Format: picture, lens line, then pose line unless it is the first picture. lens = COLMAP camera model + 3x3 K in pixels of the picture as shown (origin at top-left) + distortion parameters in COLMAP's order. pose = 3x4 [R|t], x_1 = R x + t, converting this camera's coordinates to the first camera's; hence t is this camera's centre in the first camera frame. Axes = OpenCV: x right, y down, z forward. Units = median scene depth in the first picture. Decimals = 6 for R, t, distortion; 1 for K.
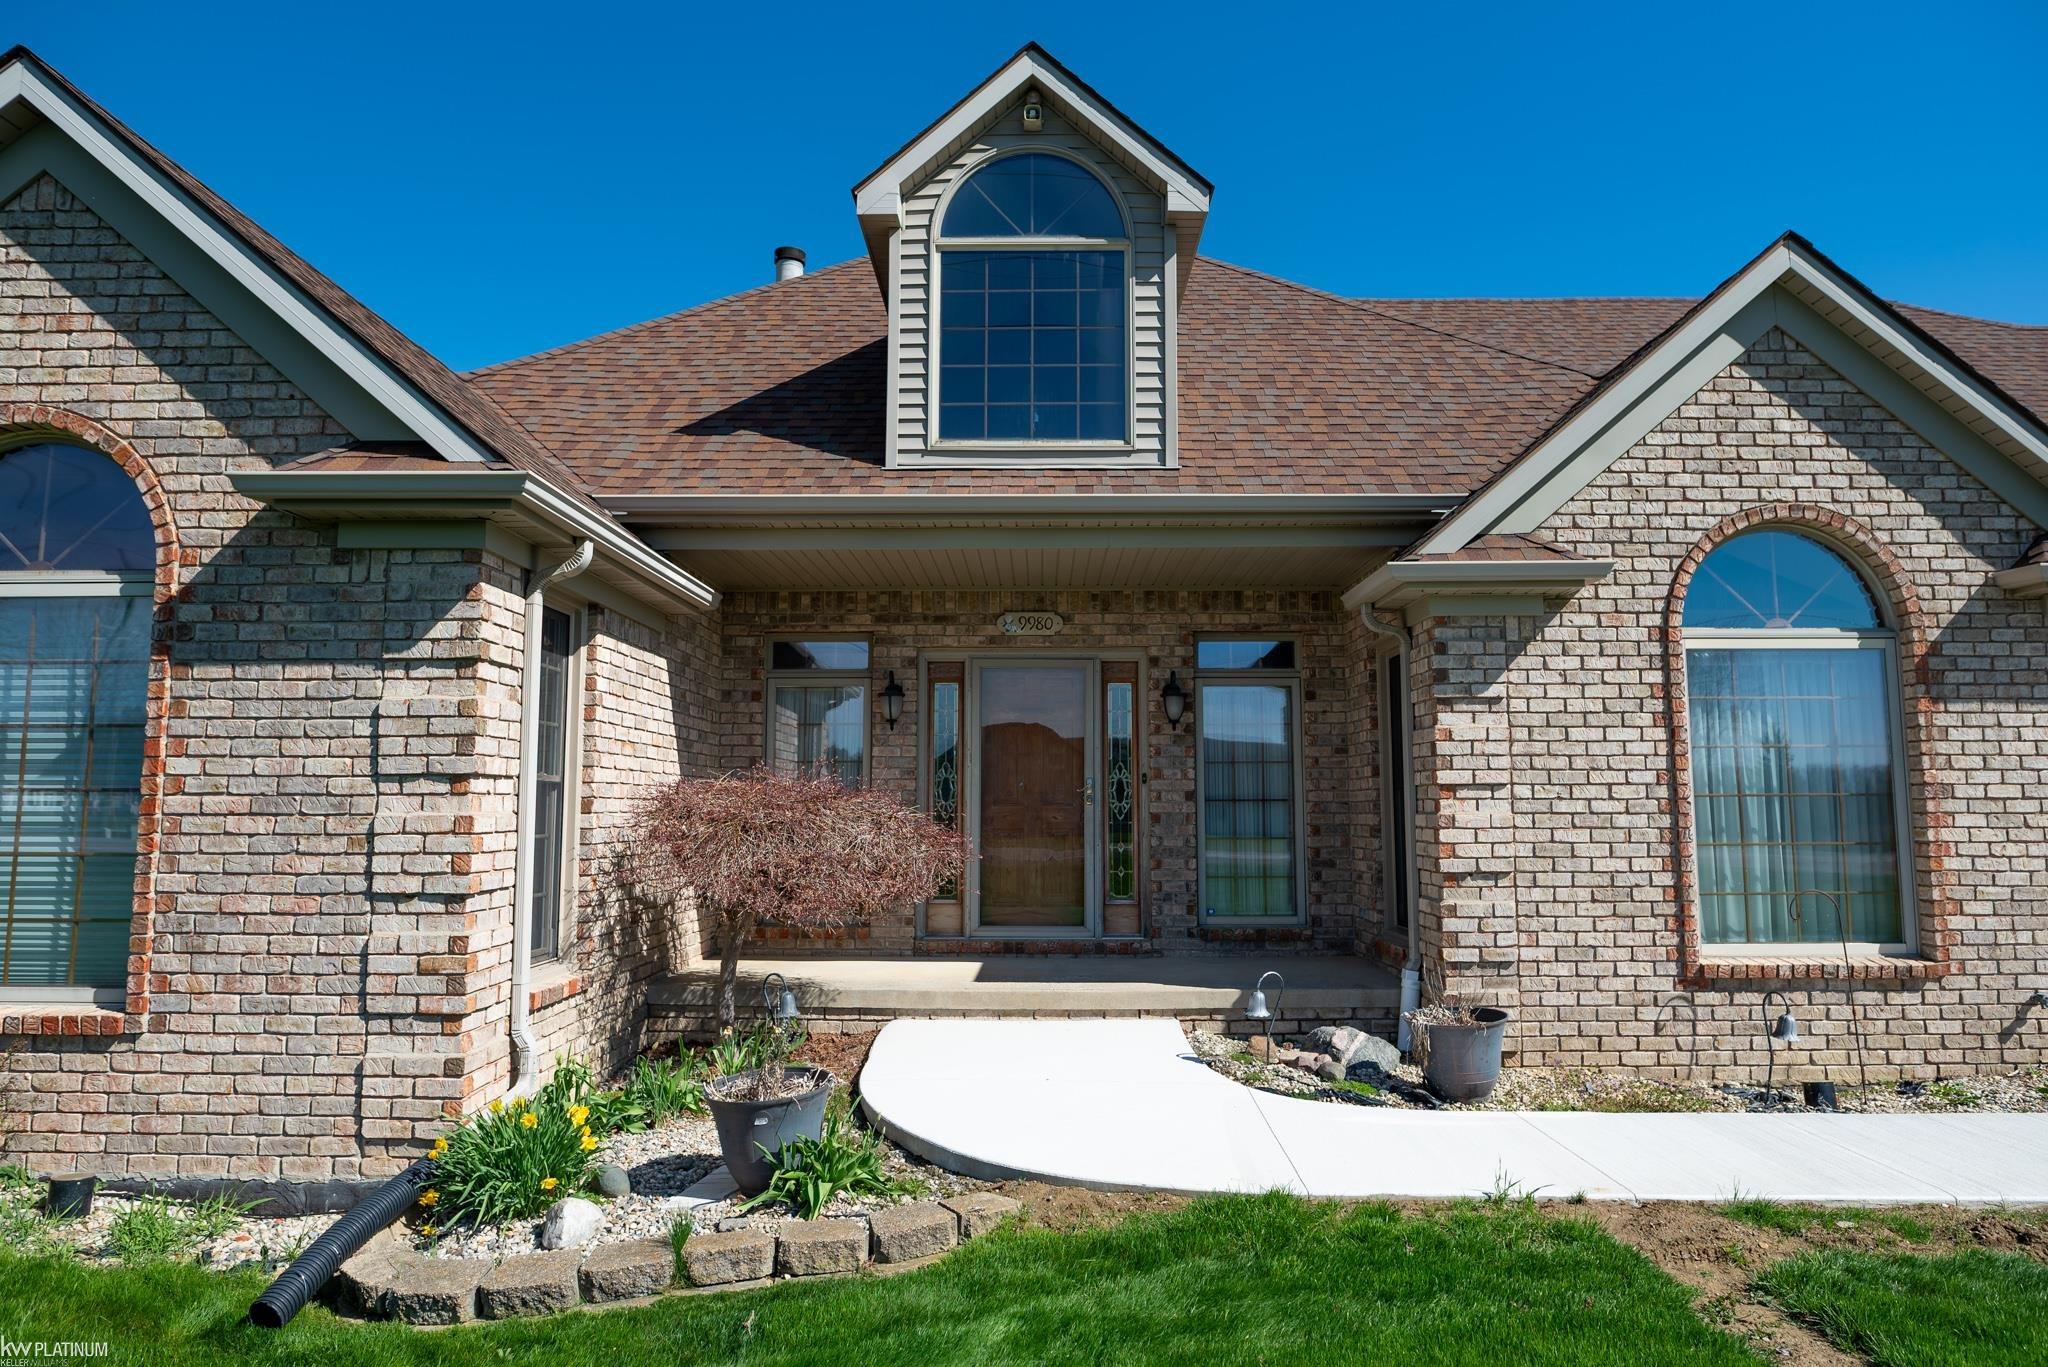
lens RADIAL K [[1195.2, 0, 1024.0], [0, 1195.2, 683.5], [0, 0, 1]] dist [-0.025231, 0.001593]
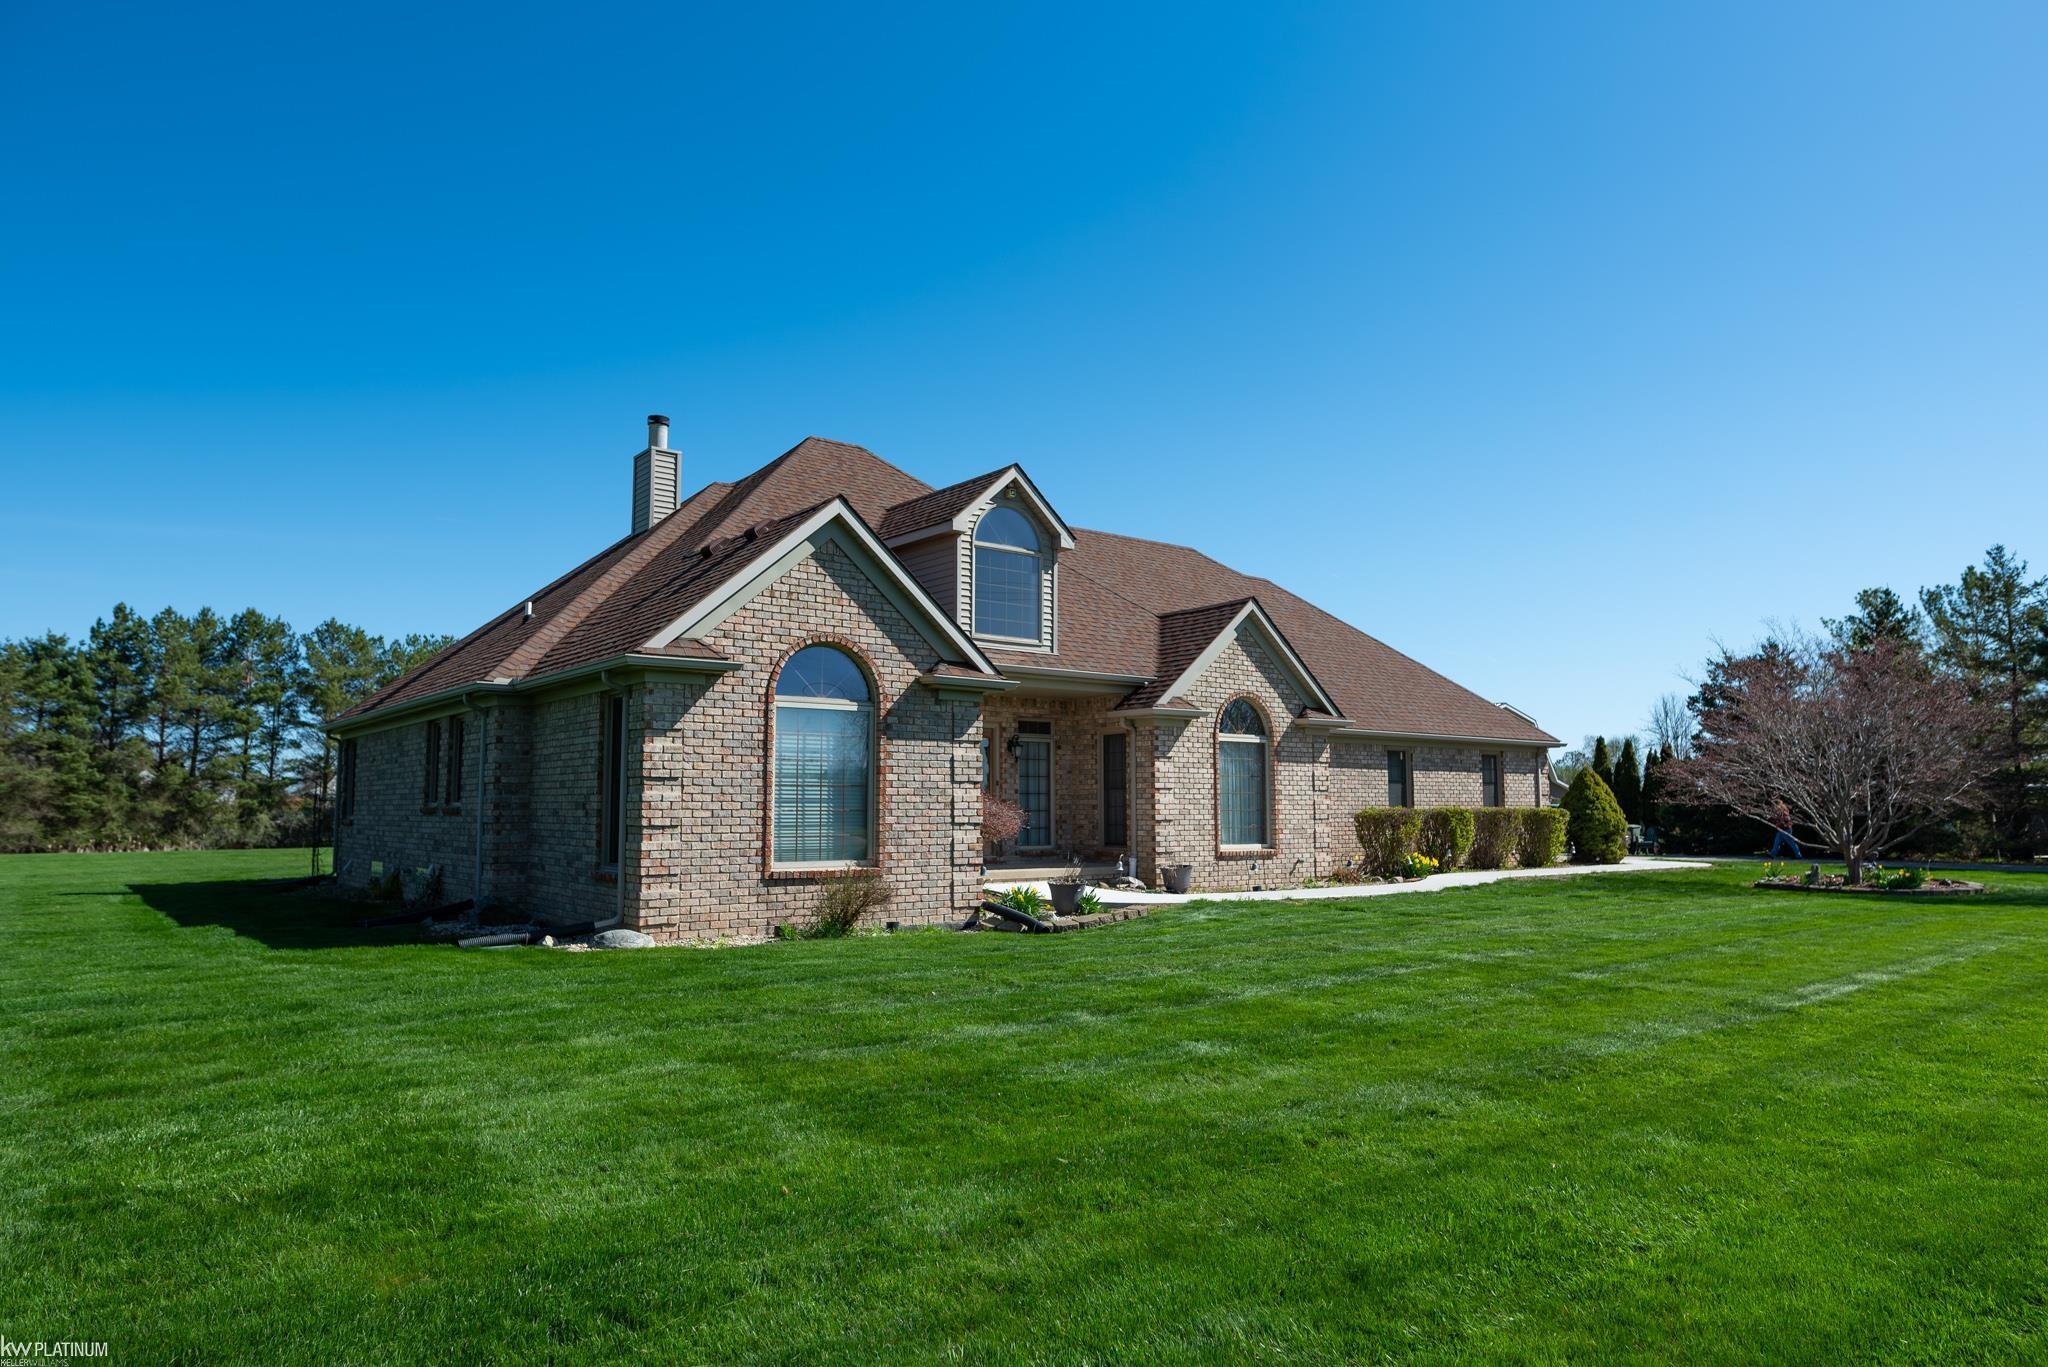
lens RADIAL K [[1195.2, 0, 1024.0], [0, 1195.2, 683.5], [0, 0, 1]] dist [-0.025231, 0.001593]
pose [[0.792207, 0.064271, 0.606859, -2.059983], [-0.066097, 0.997625, -0.019372, -0.106723], [-0.606663, -0.024765, 0.794573, -1.300854]]
